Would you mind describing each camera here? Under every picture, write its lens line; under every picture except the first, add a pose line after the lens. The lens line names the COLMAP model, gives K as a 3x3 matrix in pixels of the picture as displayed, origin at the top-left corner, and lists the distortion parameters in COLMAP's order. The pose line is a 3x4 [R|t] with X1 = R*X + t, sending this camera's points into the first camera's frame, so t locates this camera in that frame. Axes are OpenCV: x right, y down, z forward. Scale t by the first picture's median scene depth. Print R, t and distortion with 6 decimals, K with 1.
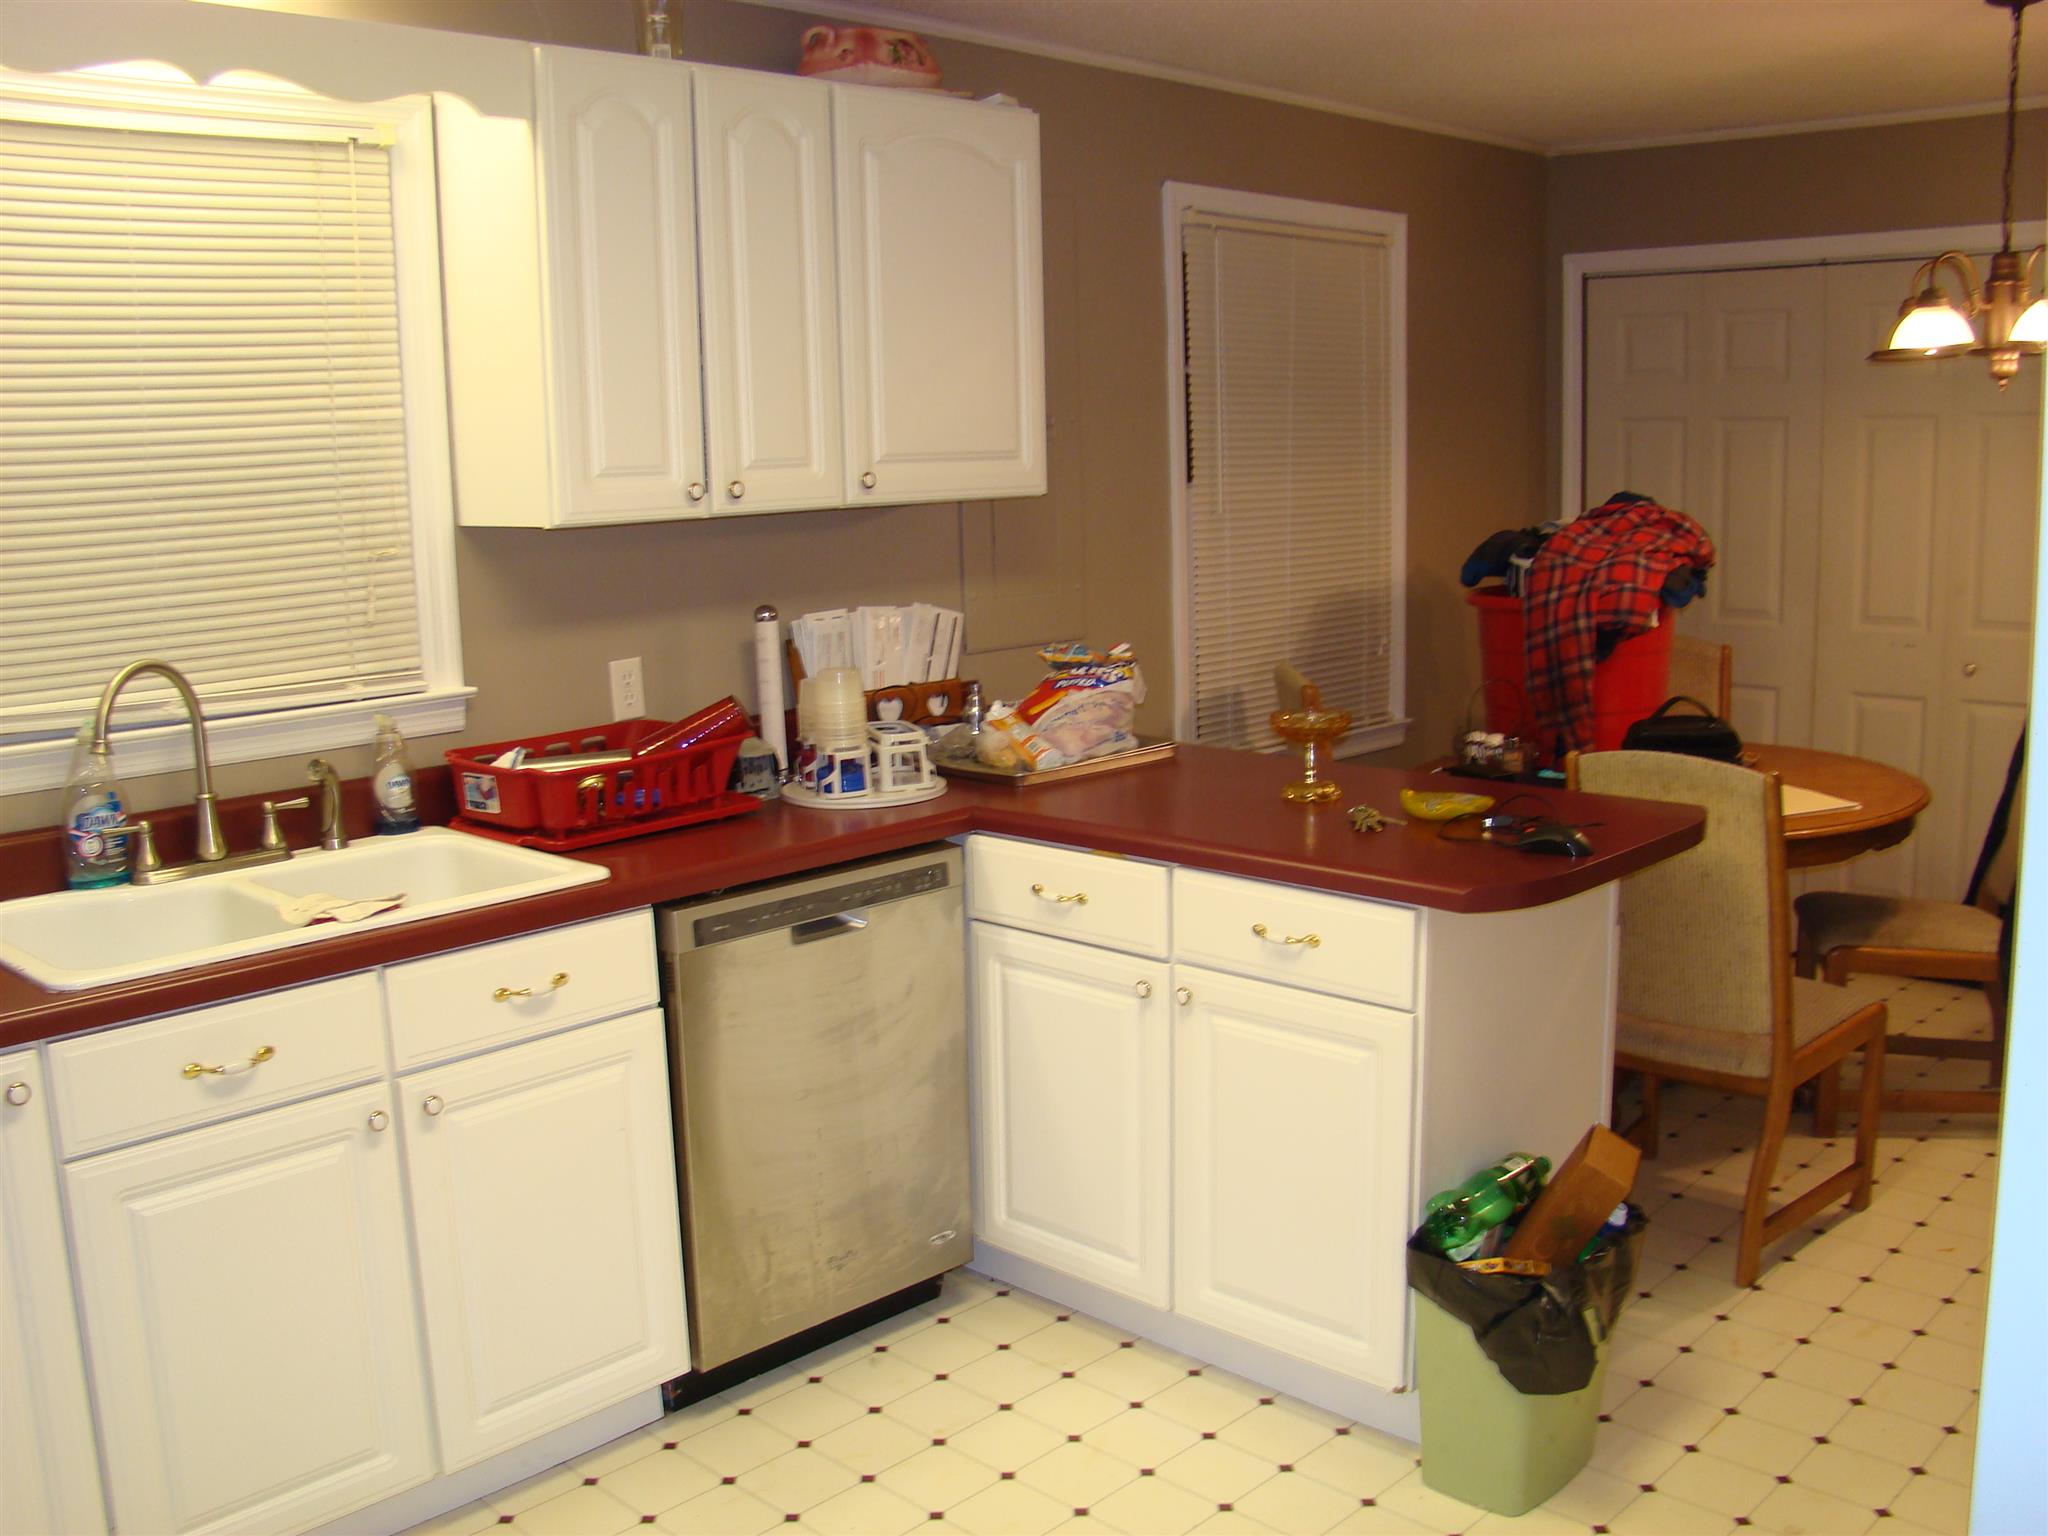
lens RADIAL K [[1940.9, 0, 1024.0], [0, 1940.9, 768.0], [0, 0, 1]] dist [-0.193833, 0.198611]
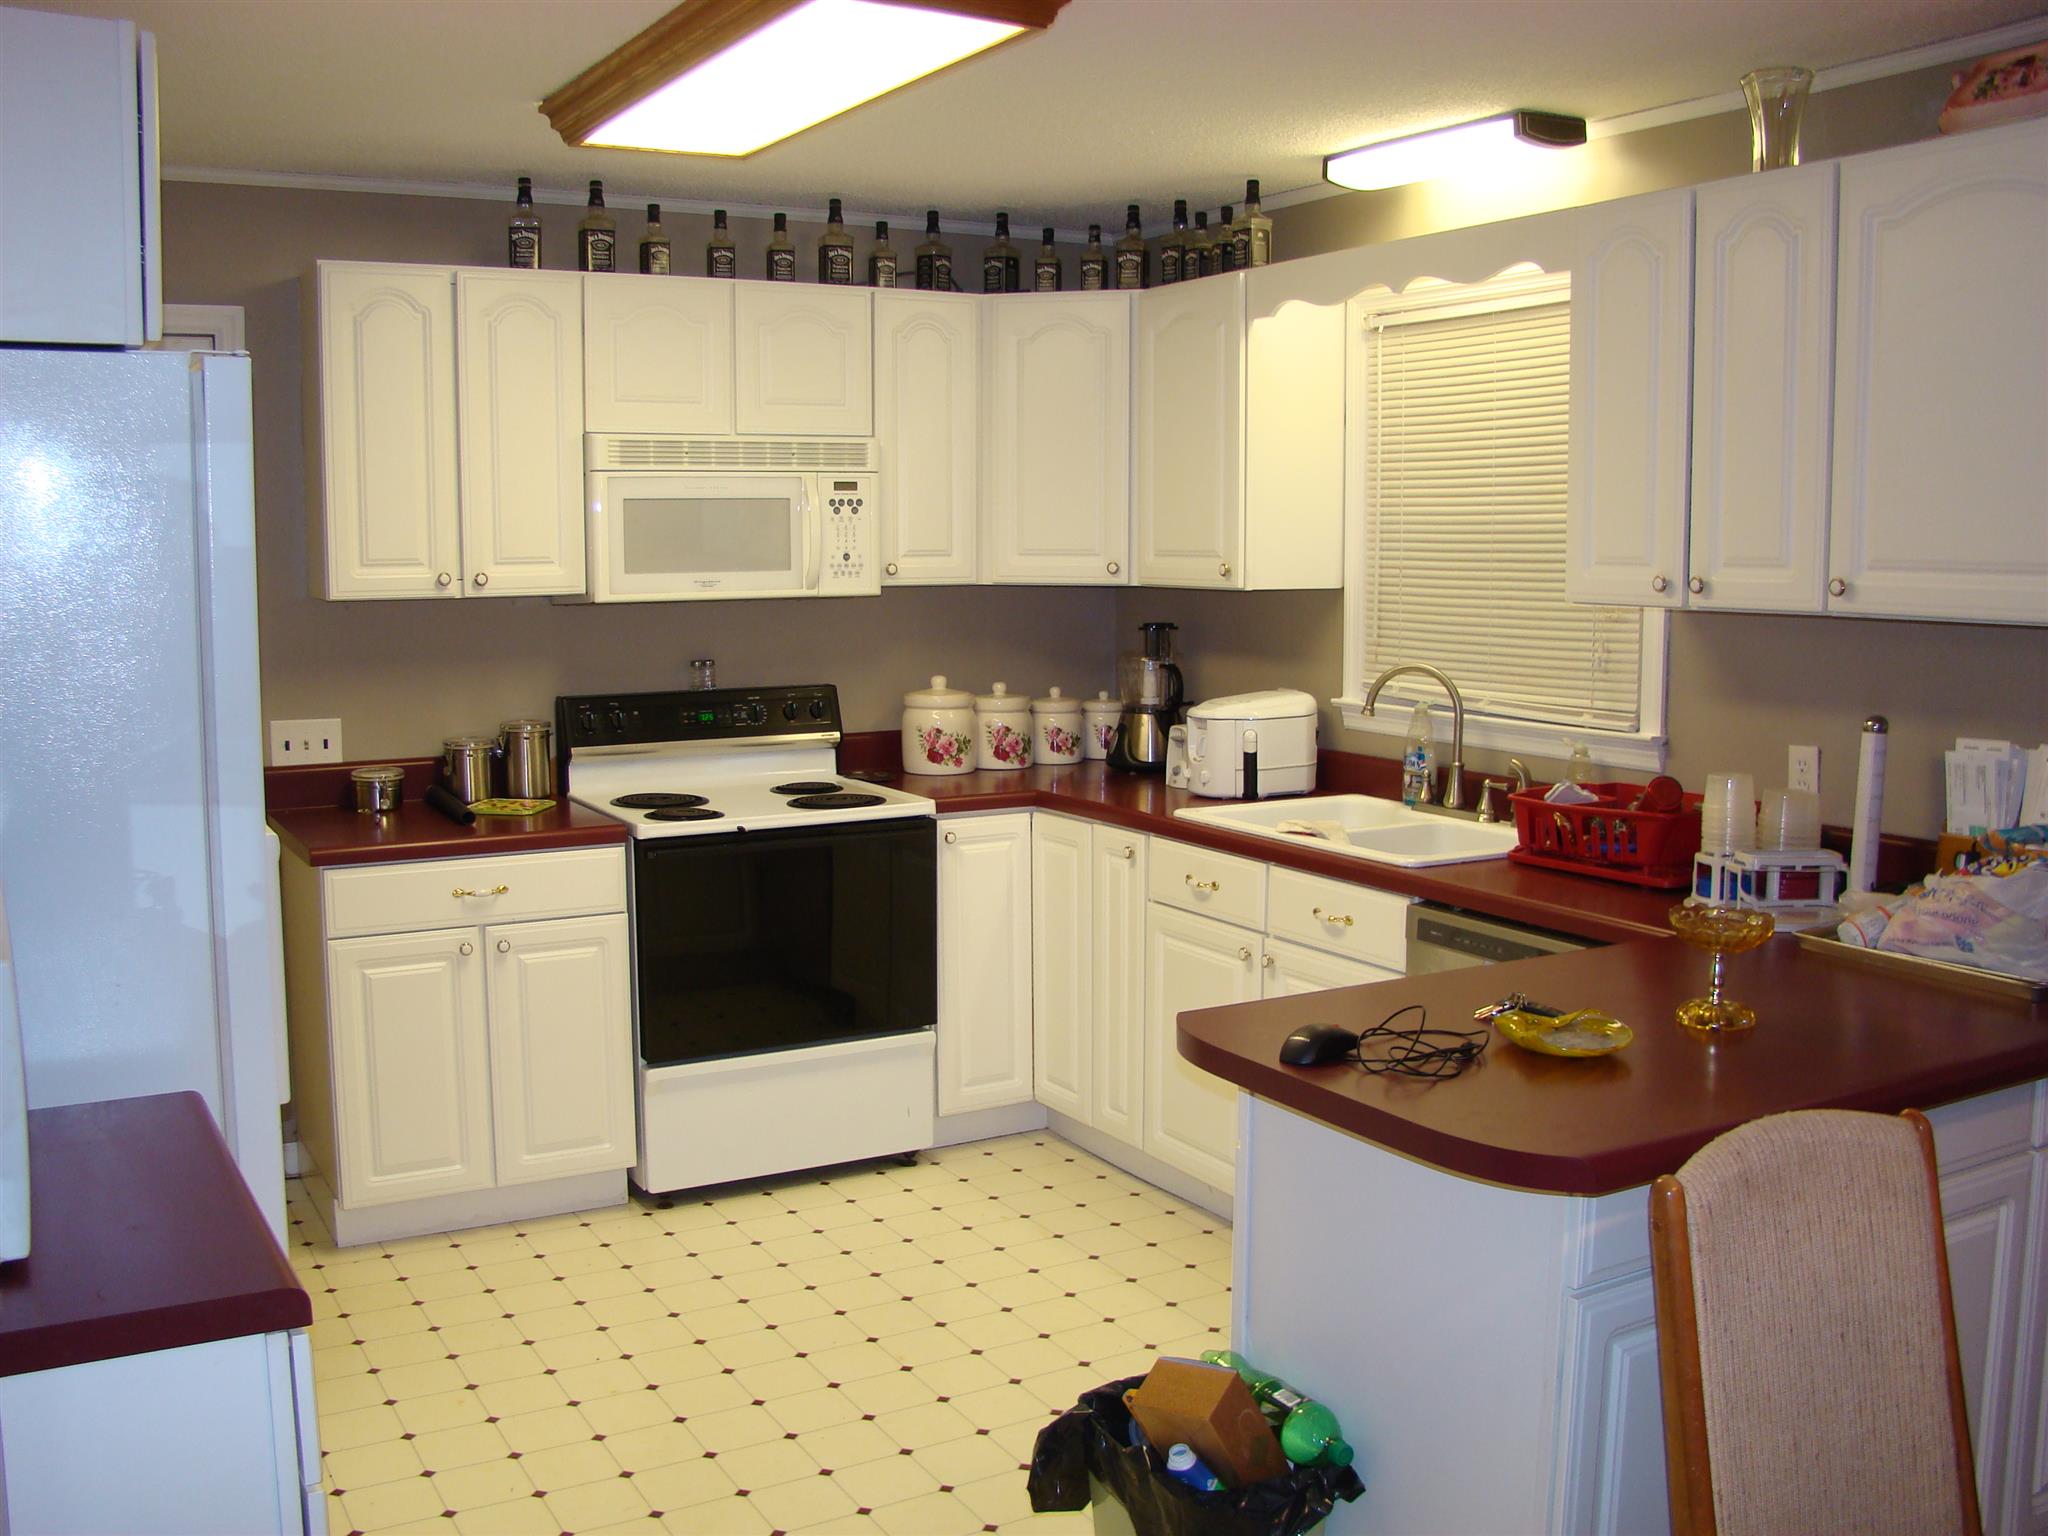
lens RADIAL K [[1940.9, 0, 1024.0], [0, 1940.9, 768.0], [0, 0, 1]] dist [-0.193833, 0.198611]
pose [[-0.277334, 0.139052, -0.950658, 1.031943], [-0.155831, 0.969859, 0.187321, -0.200543], [0.948052, 0.200092, -0.247306, 1.010776]]
